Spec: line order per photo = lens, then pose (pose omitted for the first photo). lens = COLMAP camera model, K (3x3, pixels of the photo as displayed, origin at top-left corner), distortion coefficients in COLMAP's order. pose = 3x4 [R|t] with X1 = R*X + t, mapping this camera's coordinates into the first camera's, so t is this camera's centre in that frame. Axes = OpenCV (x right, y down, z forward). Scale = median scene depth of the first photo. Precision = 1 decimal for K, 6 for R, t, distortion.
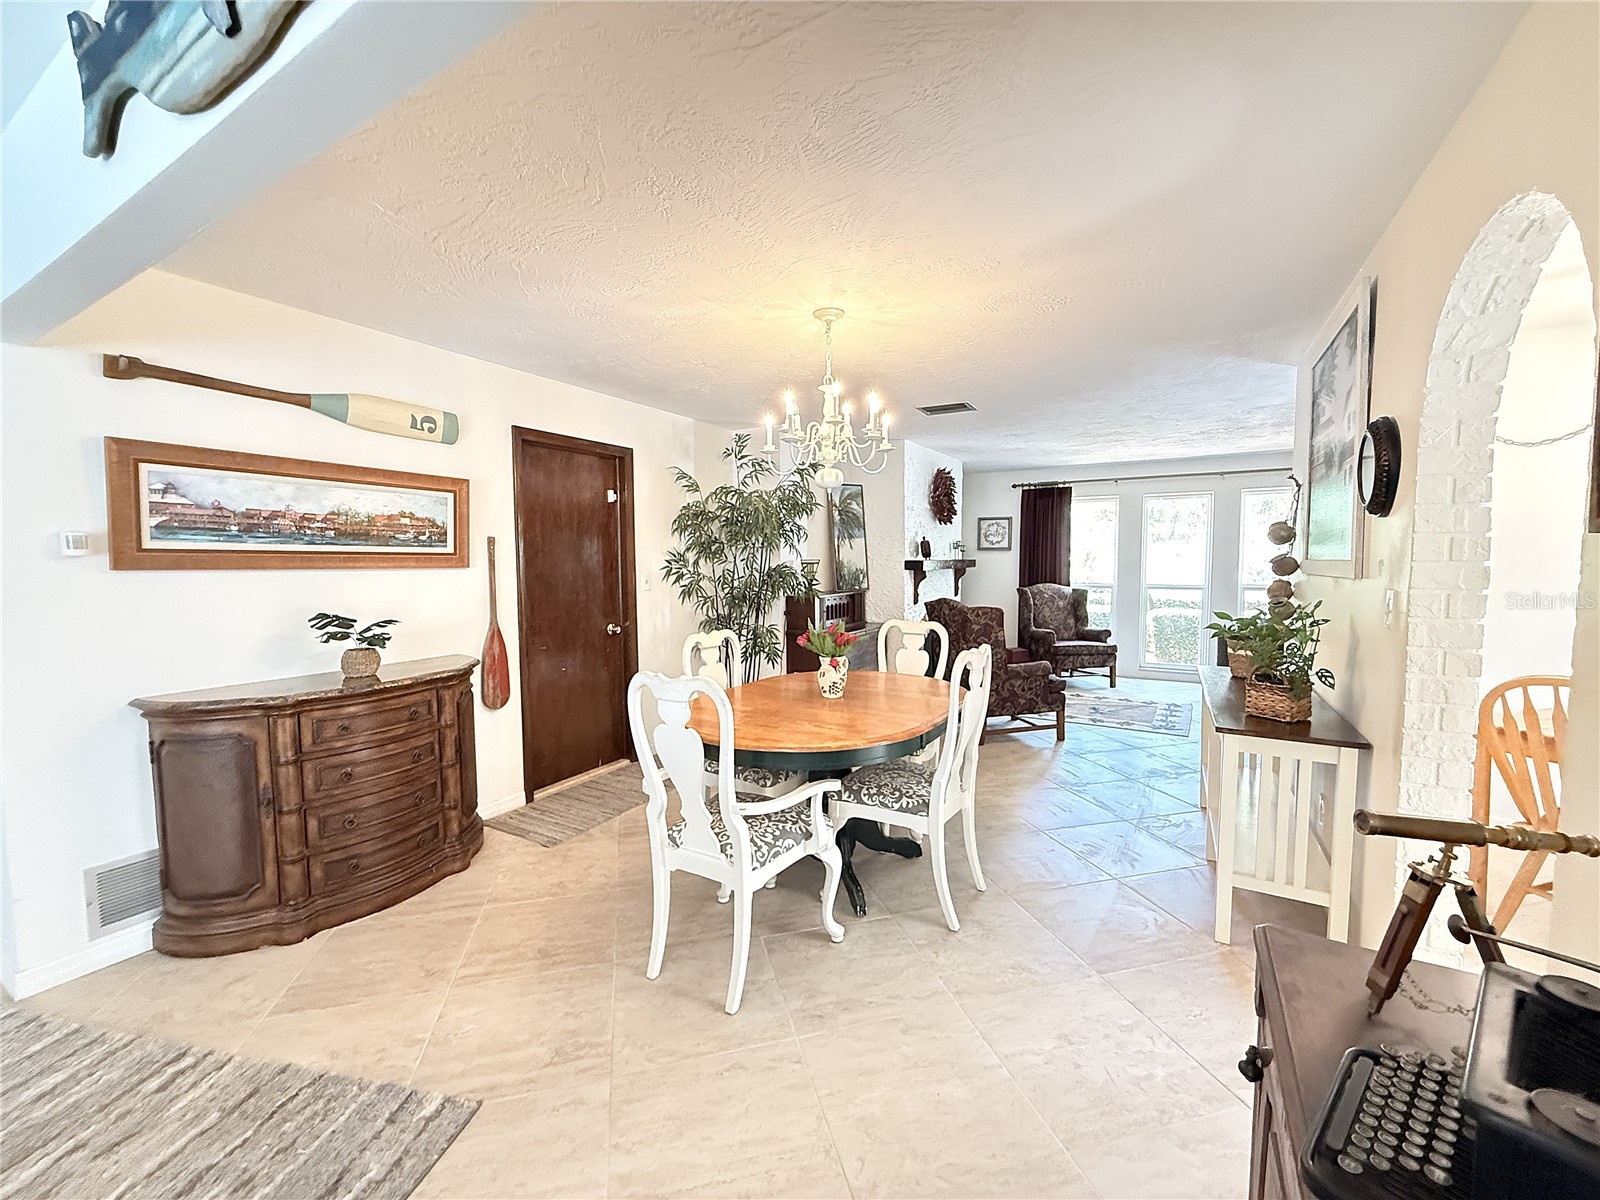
lens RADIAL K [[639.0, 0, 799.8], [0, 639.0, 597.9], [0, 0, 1]] dist [-0.001392, 0.001059]
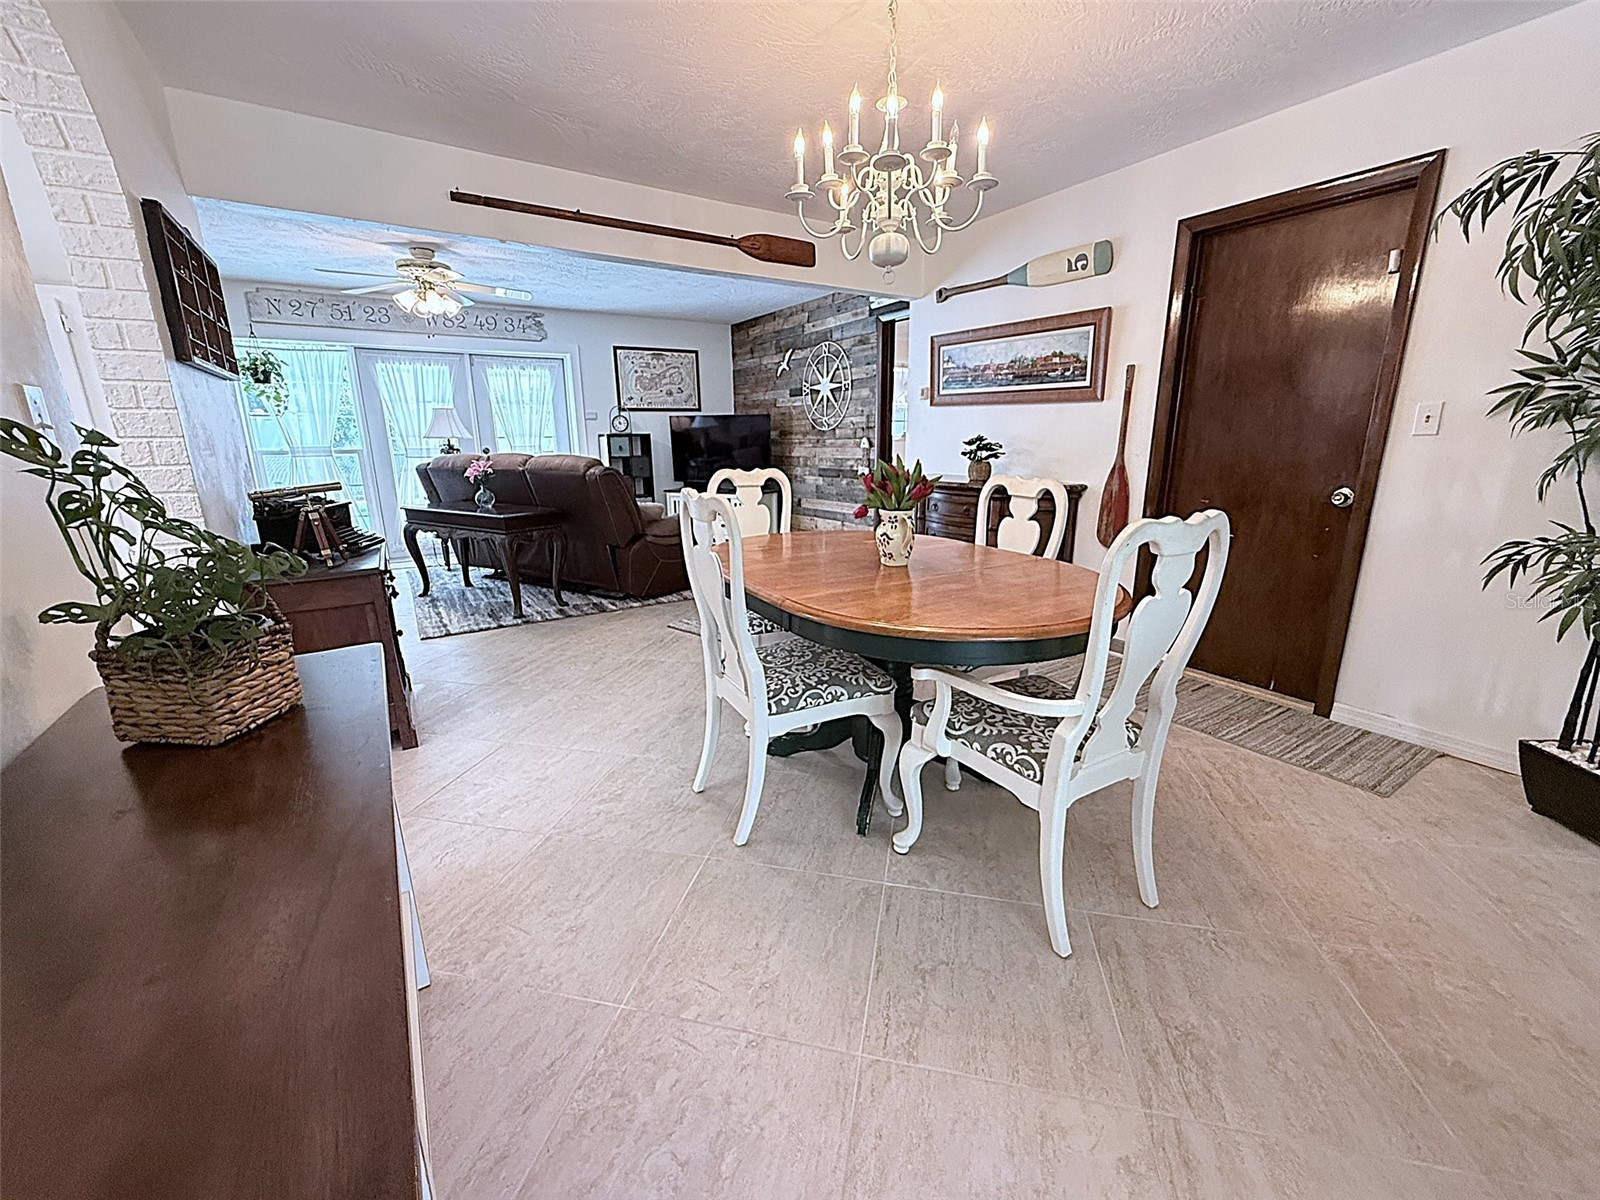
lens RADIAL K [[639.0, 0, 799.8], [0, 639.0, 597.9], [0, 0, 1]] dist [-0.001392, 0.001059]
pose [[-0.455292, 0.233248, -0.859247, 0.812981], [-0.045754, 0.957670, 0.284210, -0.015955], [0.889166, 0.168713, -0.425347, 1.325909]]
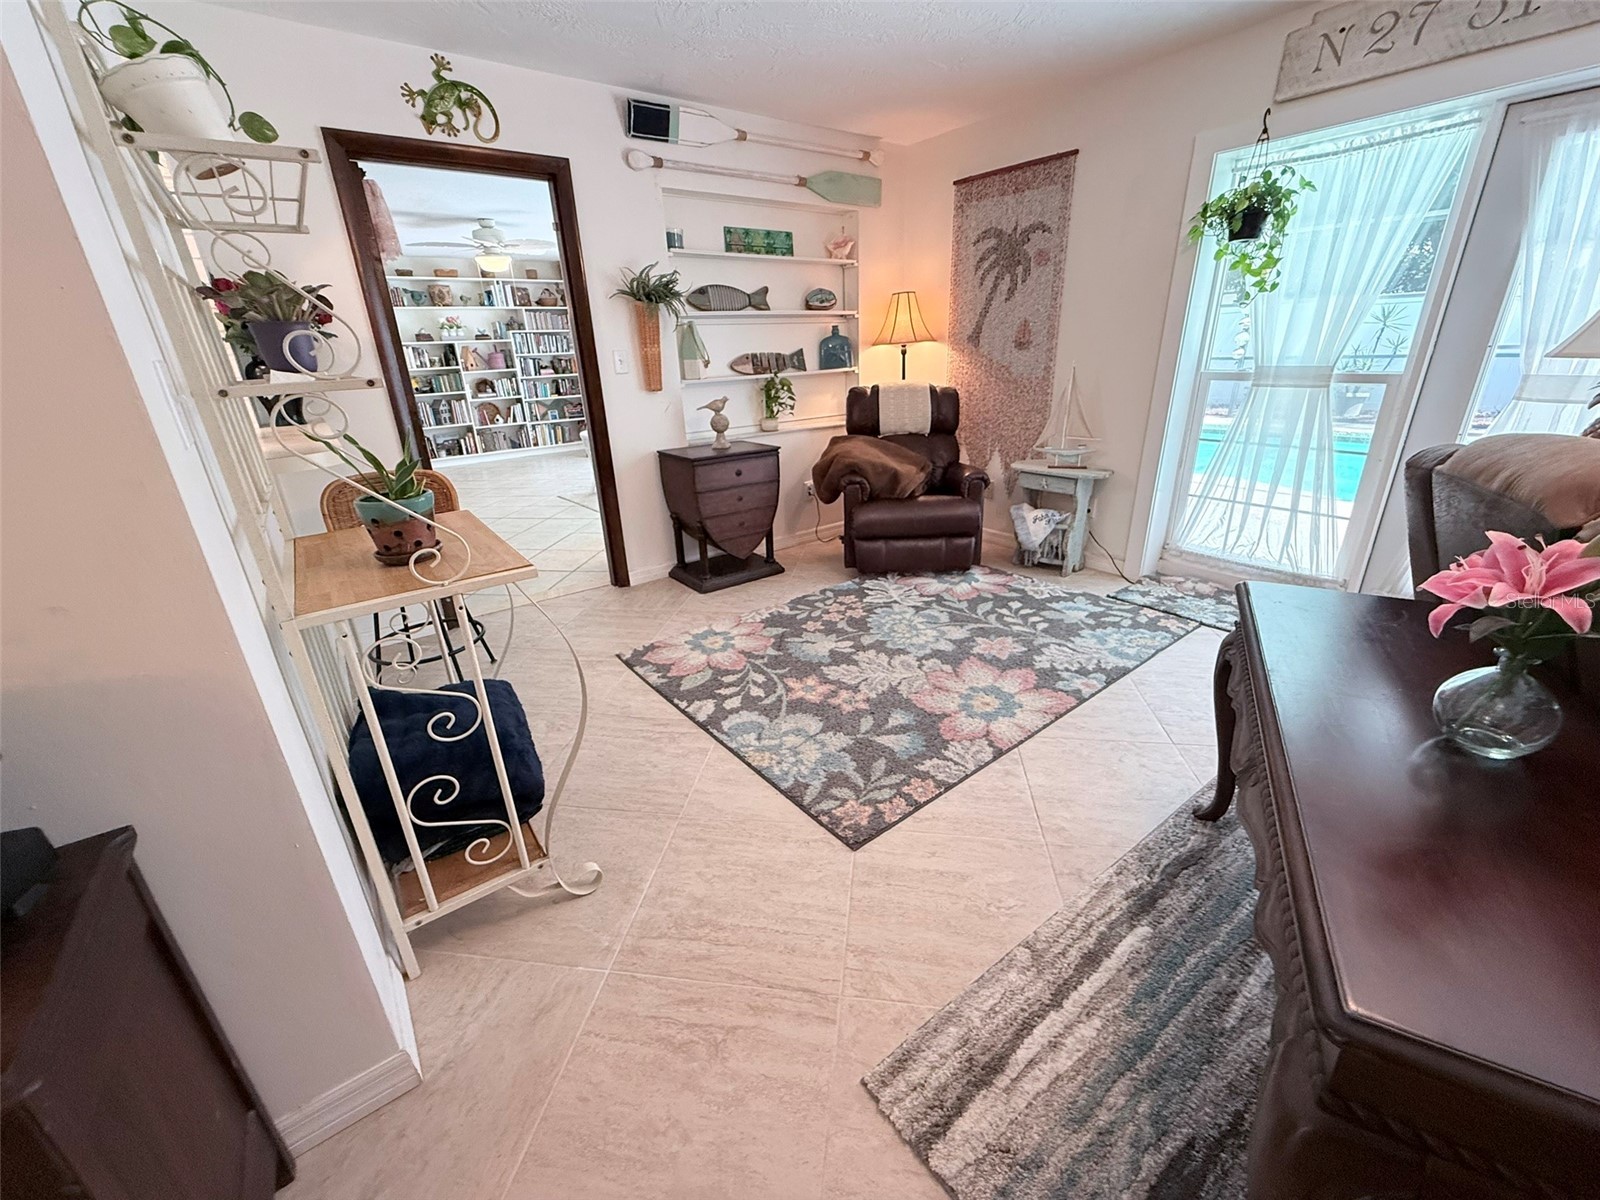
lens RADIAL K [[639.0, 0, 799.8], [0, 639.0, 597.9], [0, 0, 1]] dist [-0.001392, 0.001059]
pose [[-0.919930, -0.109206, 0.376566, -0.118786], [0.064964, 0.904698, 0.421071, 0.029134], [-0.386662, 0.411819, -0.825165, 0.196737]]
